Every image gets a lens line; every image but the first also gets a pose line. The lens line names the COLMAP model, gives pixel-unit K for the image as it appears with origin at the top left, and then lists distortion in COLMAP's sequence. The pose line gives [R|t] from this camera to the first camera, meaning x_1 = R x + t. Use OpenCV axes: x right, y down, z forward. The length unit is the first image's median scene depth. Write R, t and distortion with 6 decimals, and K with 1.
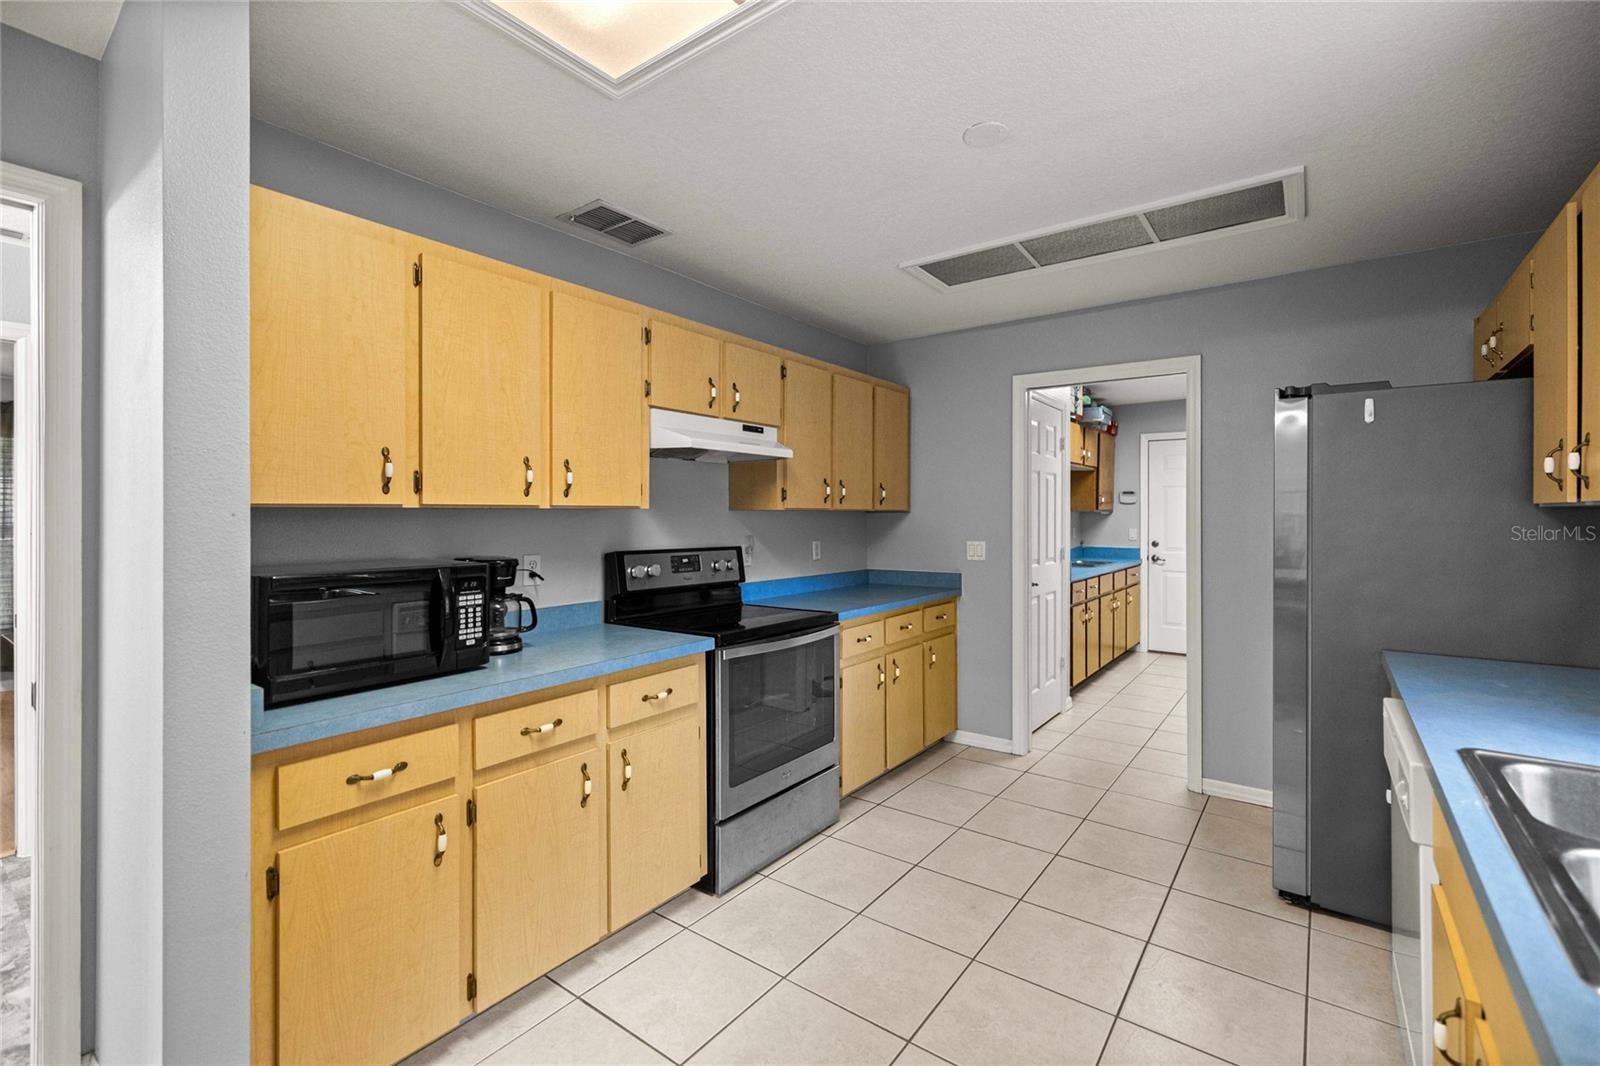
lens RADIAL K [[686.9, 0, 813.5], [0, 686.9, 518.3], [0, 0, 1]] dist [0.002651, -0.000121]
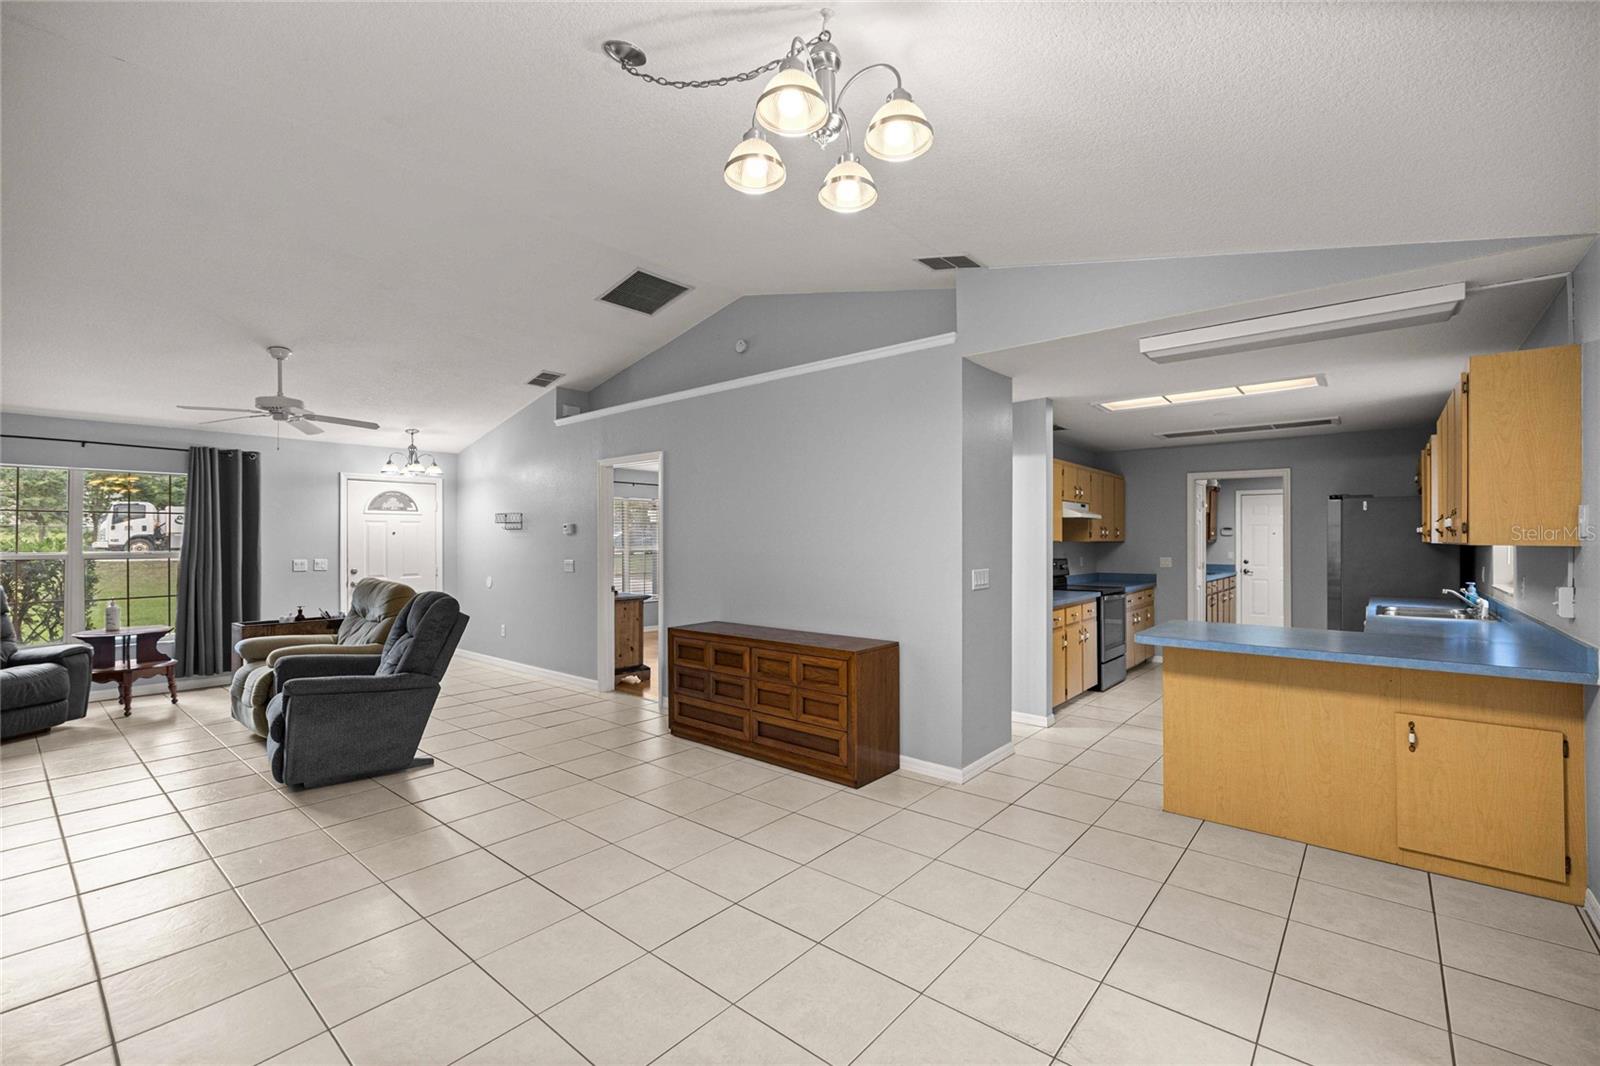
lens RADIAL K [[686.9, 0, 793.0], [0, 686.9, 539.8], [0, 0, 1]] dist [0.002651, -0.000121]
pose [[0.997760, -0.001953, -0.066864, -0.689649], [0.001380, 0.999962, -0.008625, -0.000662], [0.066878, 0.008514, 0.997725, -1.015822]]
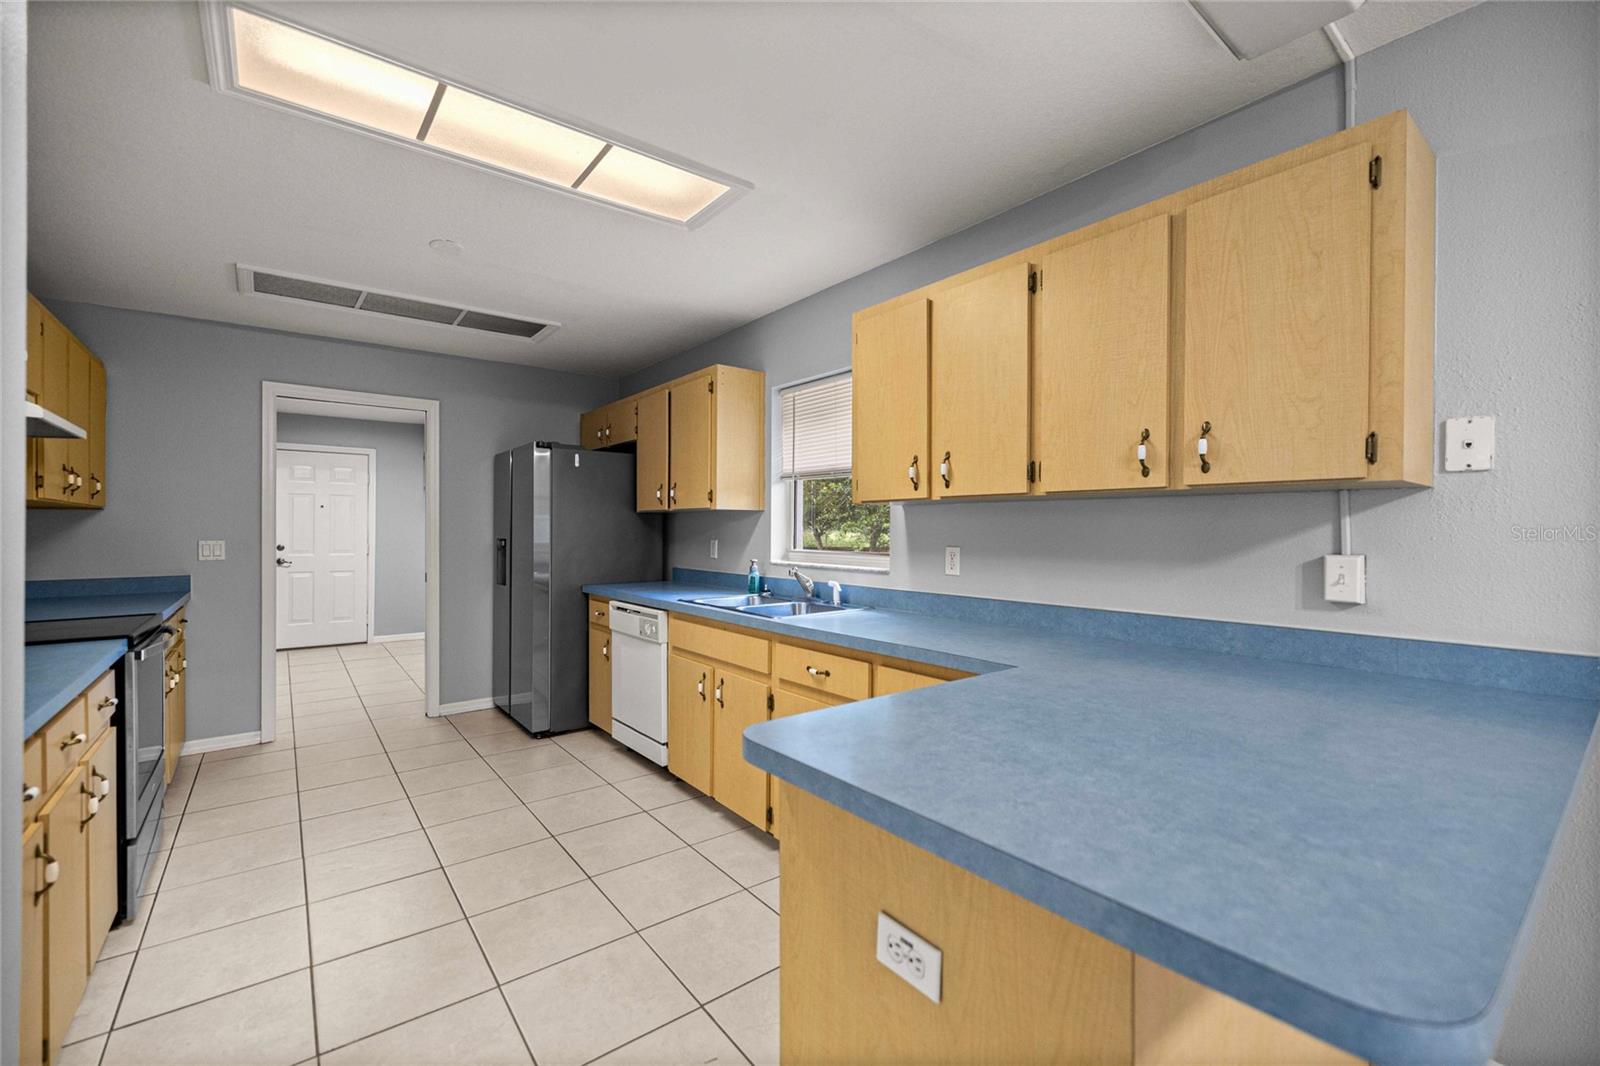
lens RADIAL K [[686.9, 0, 784.9], [0, 686.9, 530.9], [0, 0, 1]] dist [0.002651, -0.000121]
pose [[0.285698, -0.002843, 0.958315, -0.467576], [0.002655, 0.999994, 0.002175, 0.019538], [-0.958316, 0.001923, 0.285704, -0.053515]]
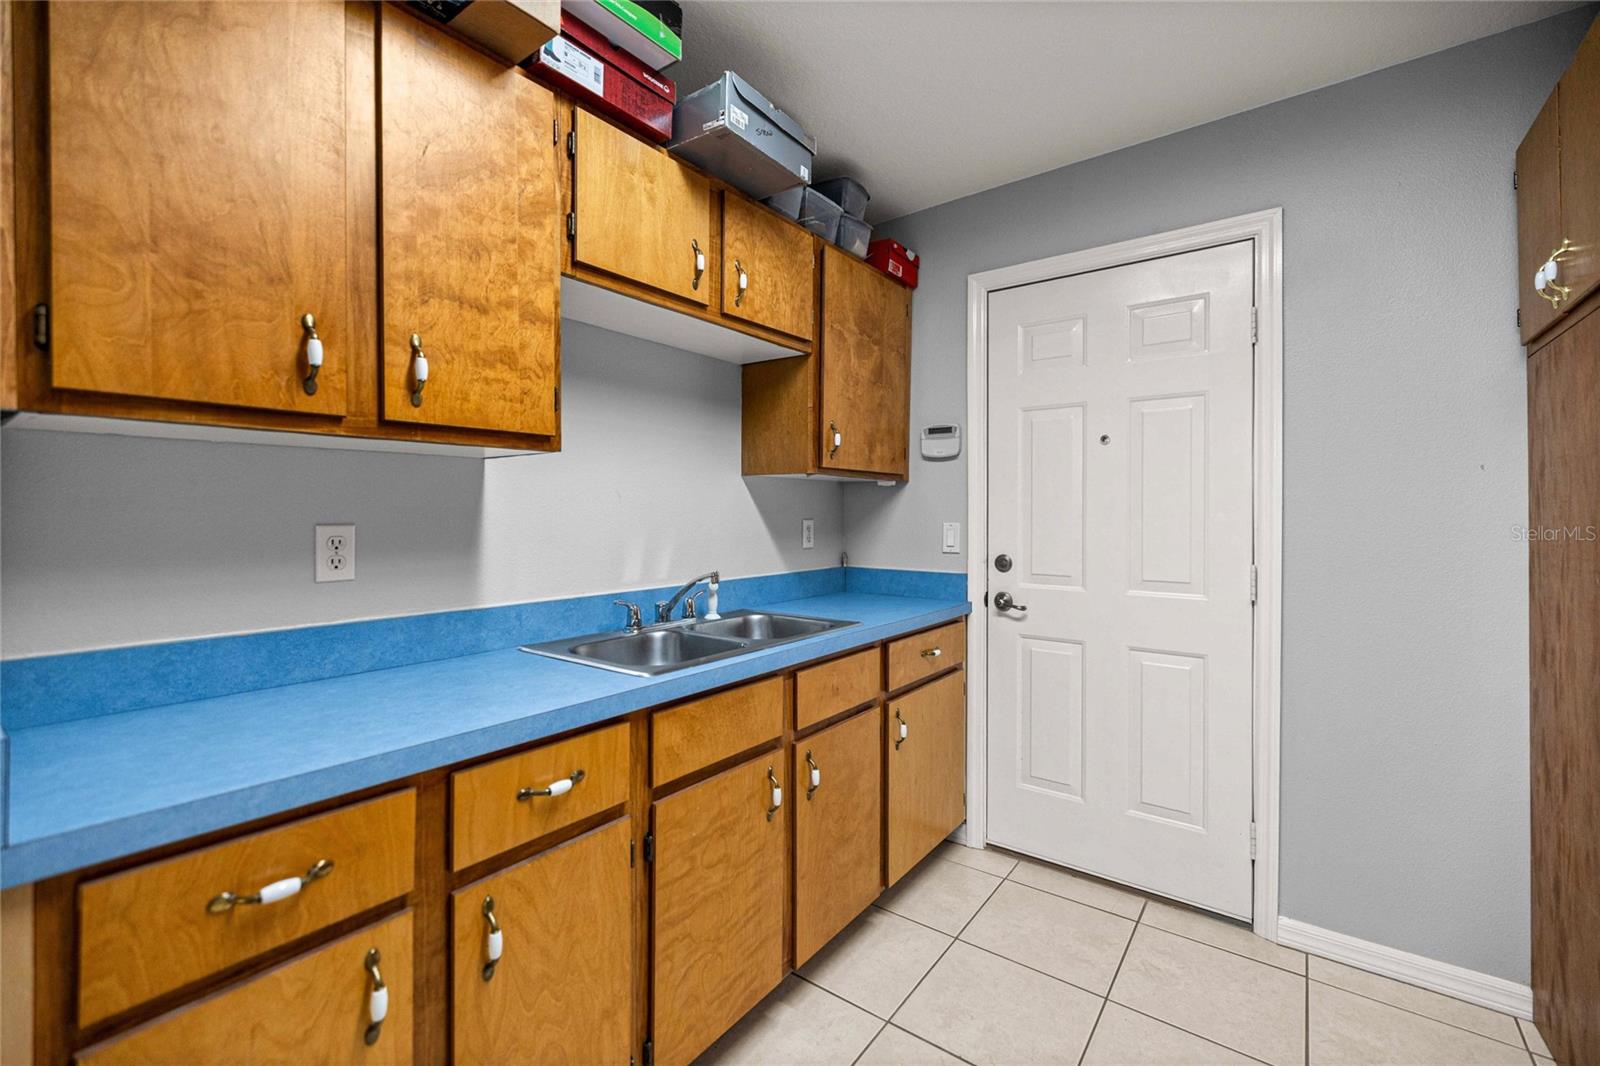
lens RADIAL K [[686.9, 0, 782.4], [0, 686.9, 512.9], [0, 0, 1]] dist [0.002651, -0.000121]
pose [[0.999992, 0.001564, 0.003639, 0.614441], [-0.001543, 0.999982, -0.005757, 0.019824], [-0.003648, 0.005751, 0.999977, 1.023872]]
